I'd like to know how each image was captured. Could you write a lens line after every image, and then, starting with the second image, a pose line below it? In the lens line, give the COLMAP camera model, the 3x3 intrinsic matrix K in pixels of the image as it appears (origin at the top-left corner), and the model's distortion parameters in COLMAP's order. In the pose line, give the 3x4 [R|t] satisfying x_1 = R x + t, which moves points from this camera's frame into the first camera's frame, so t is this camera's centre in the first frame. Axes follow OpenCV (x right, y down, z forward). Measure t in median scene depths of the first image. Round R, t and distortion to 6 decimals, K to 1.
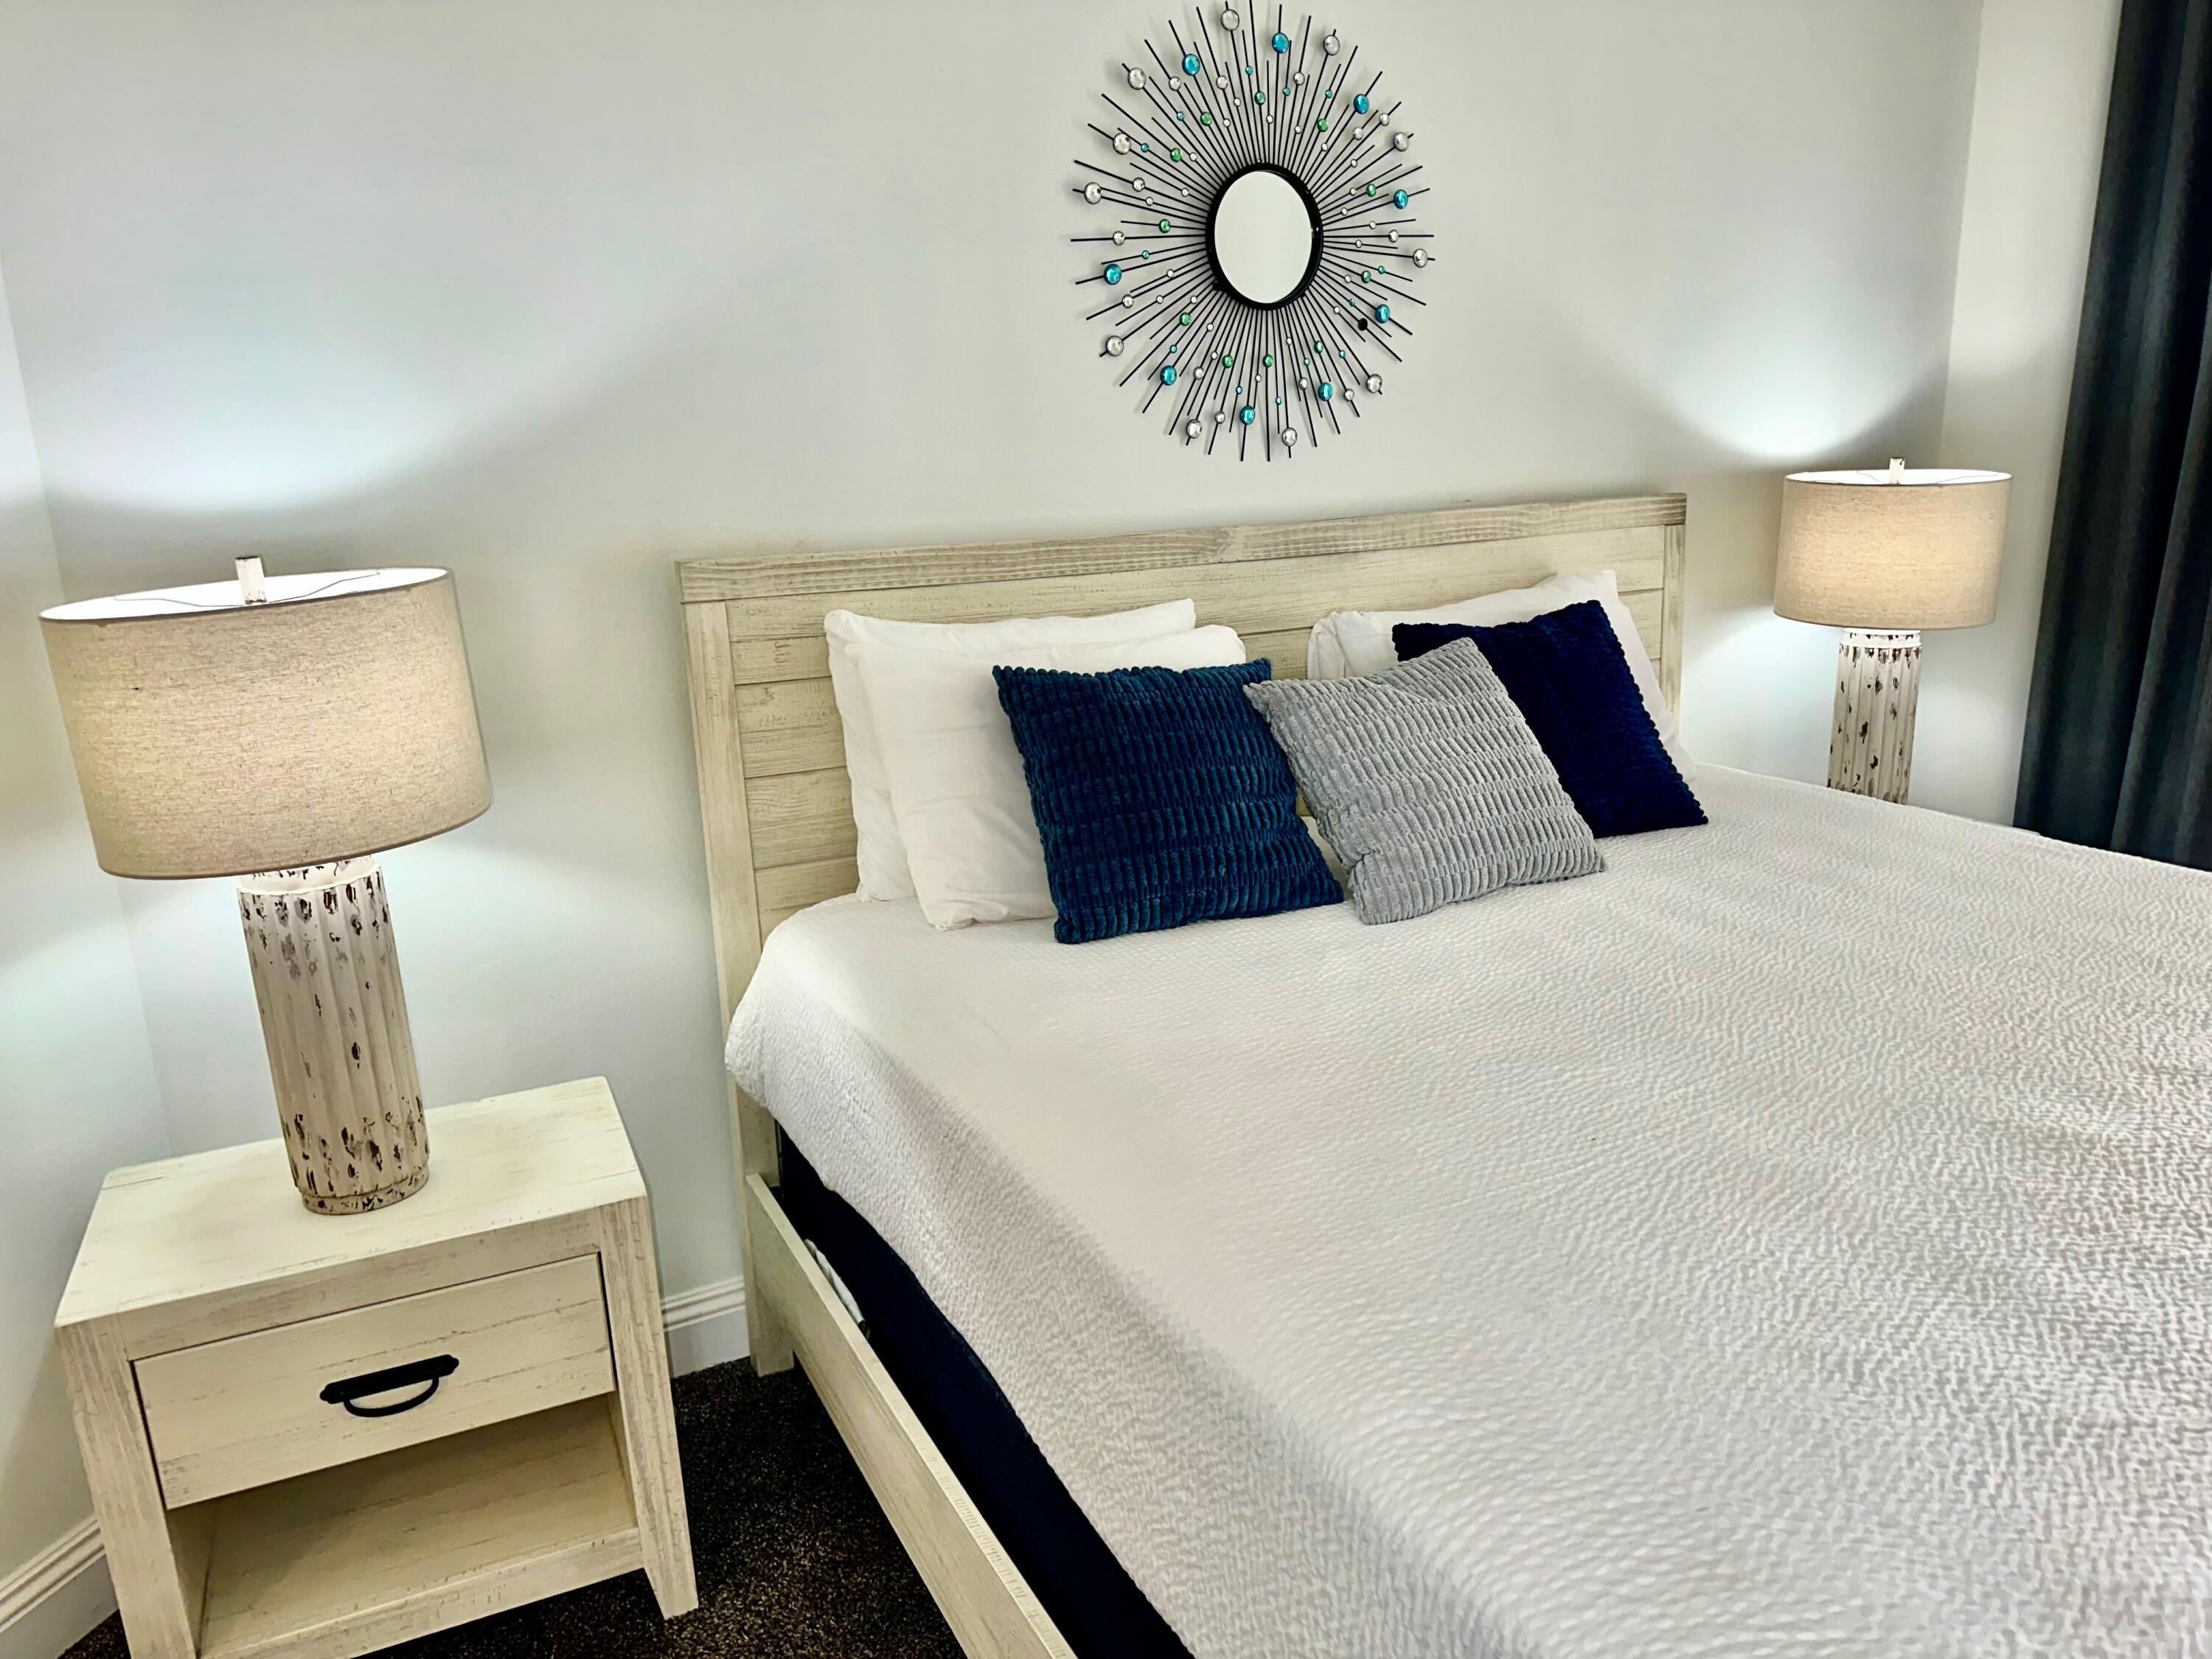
lens RADIAL K [[1593.6, 0, 1109.1], [0, 1593.6, 845.5], [0, 0, 1]] dist [0.088293, -0.107009]
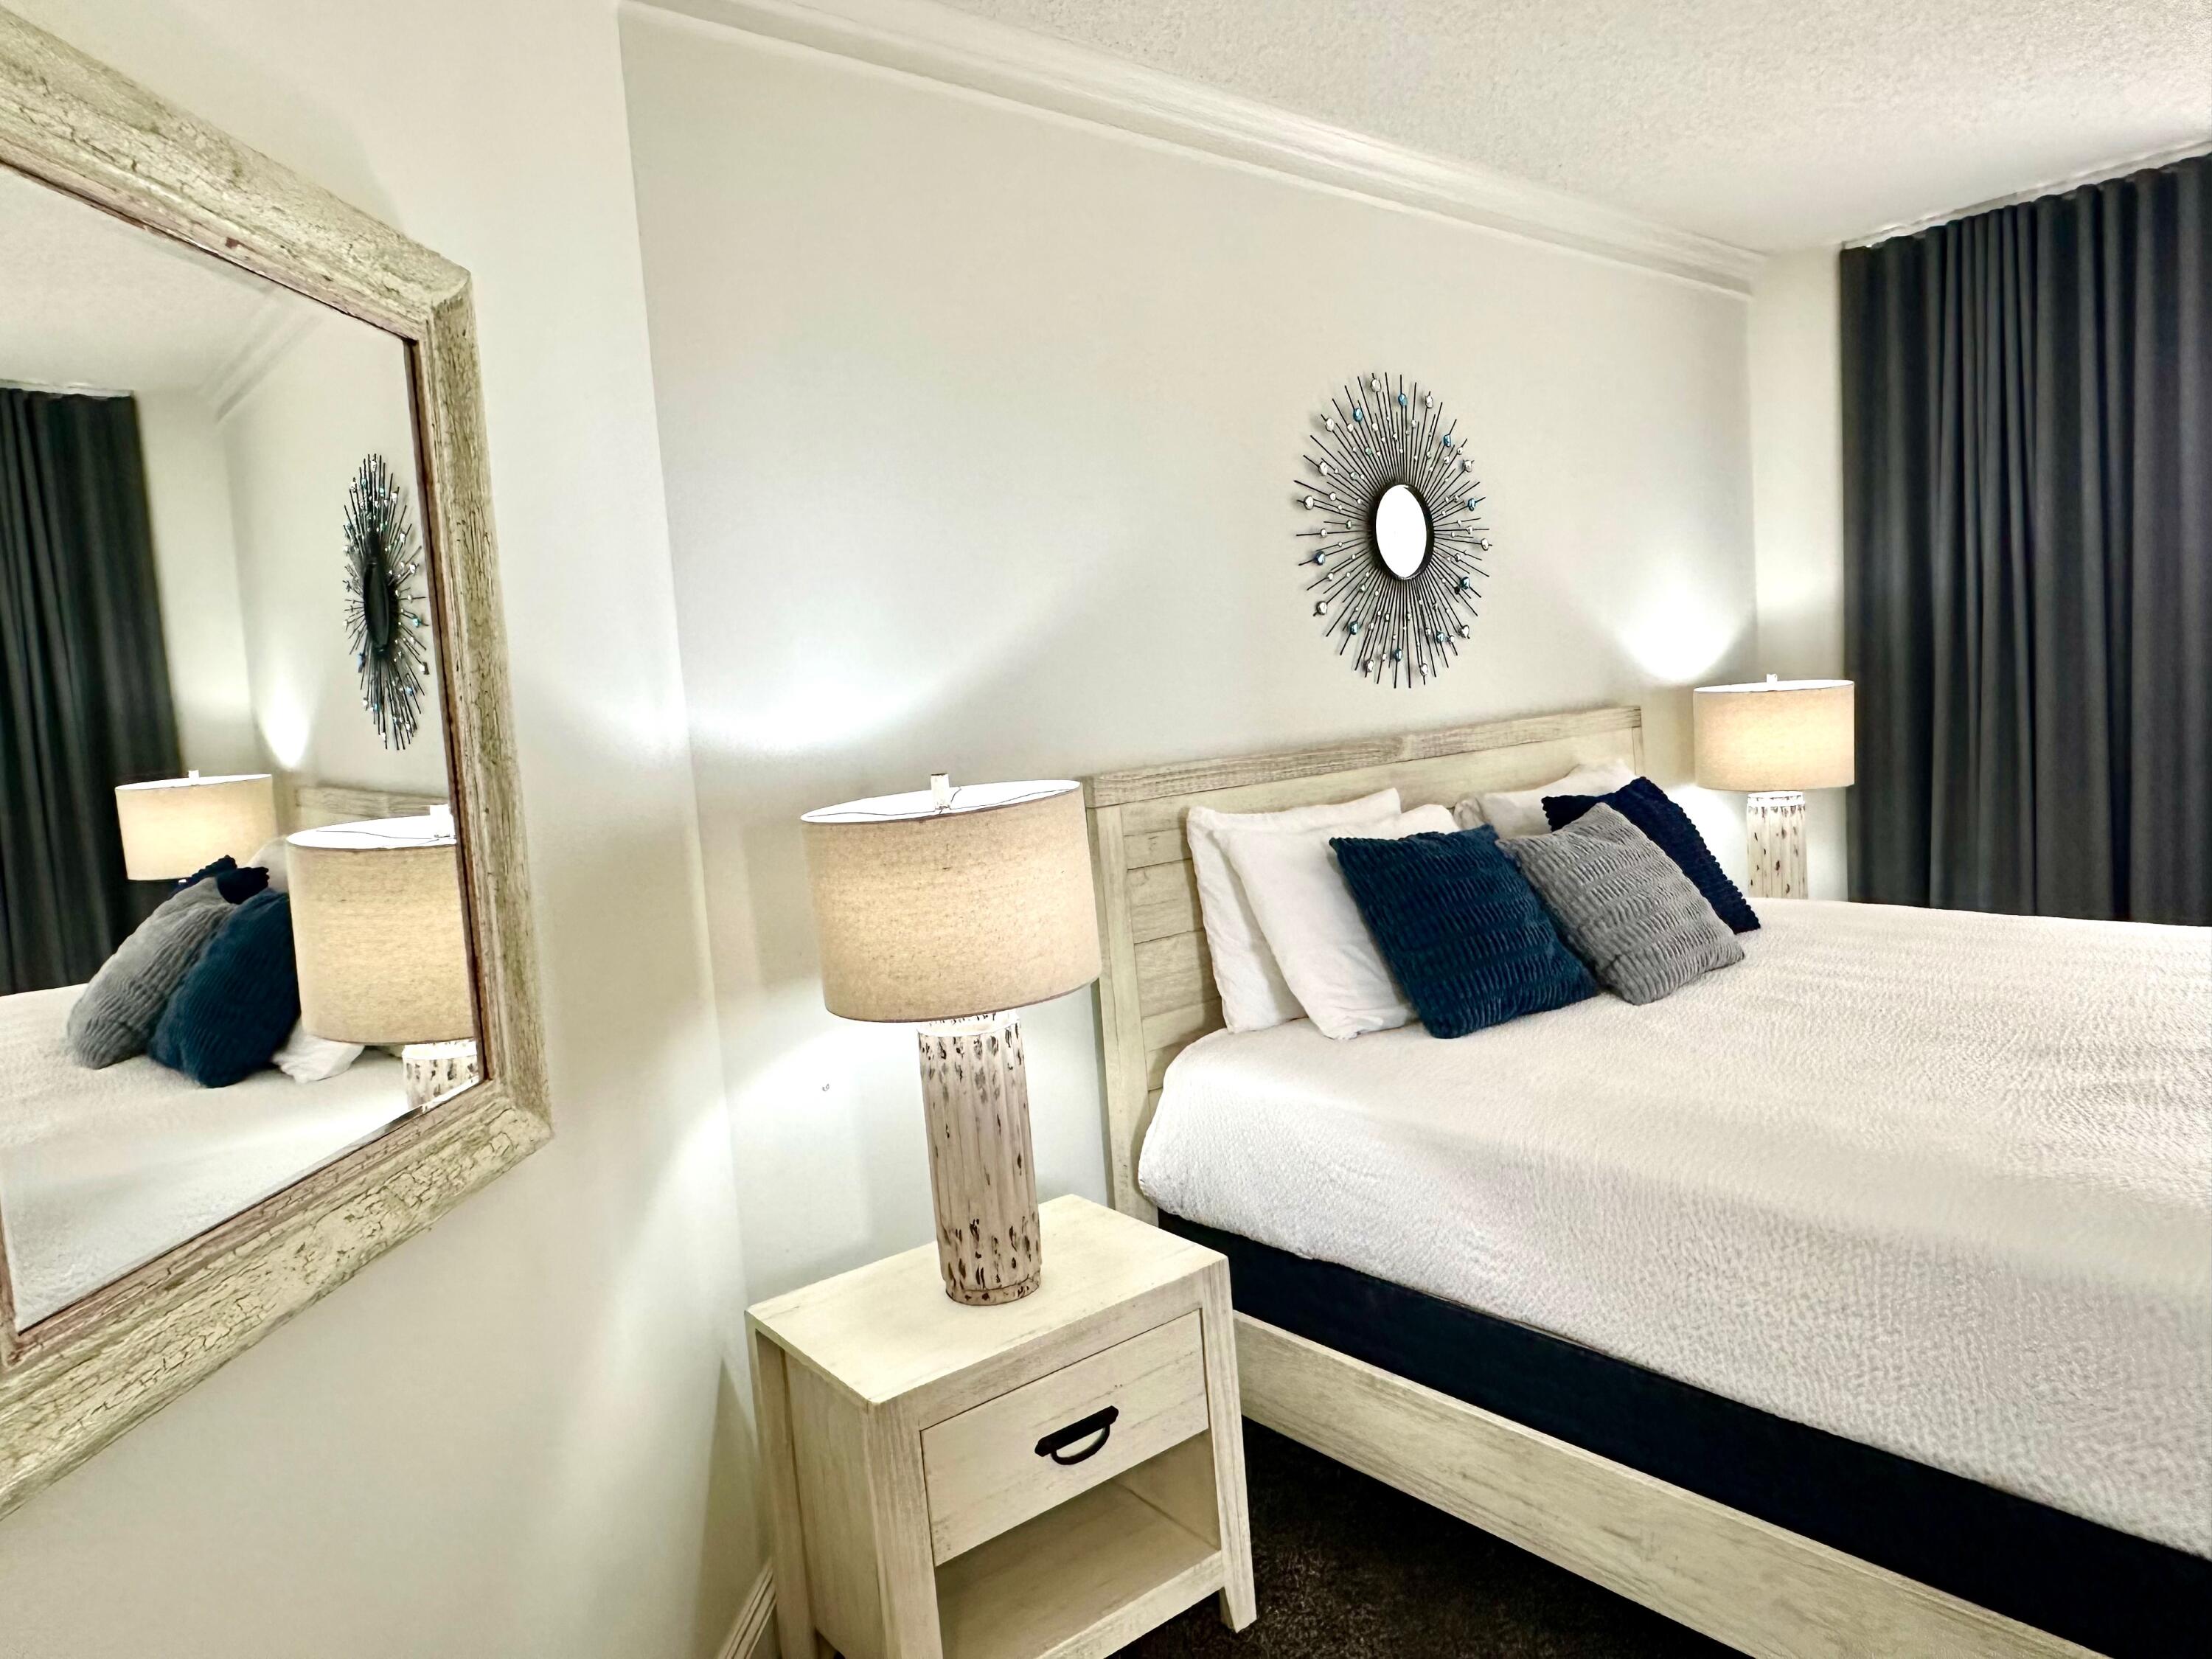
lens RADIAL K [[1440.5, 0, 1106.8], [0, 1440.5, 830.2], [0, 0, 1]] dist [0.007353, 0.002096]
pose [[0.973290, -0.066817, 0.219642, -0.463965], [0.103006, 0.982102, -0.157685, 0.043777], [-0.205175, 0.176098, 0.962753, -0.093013]]
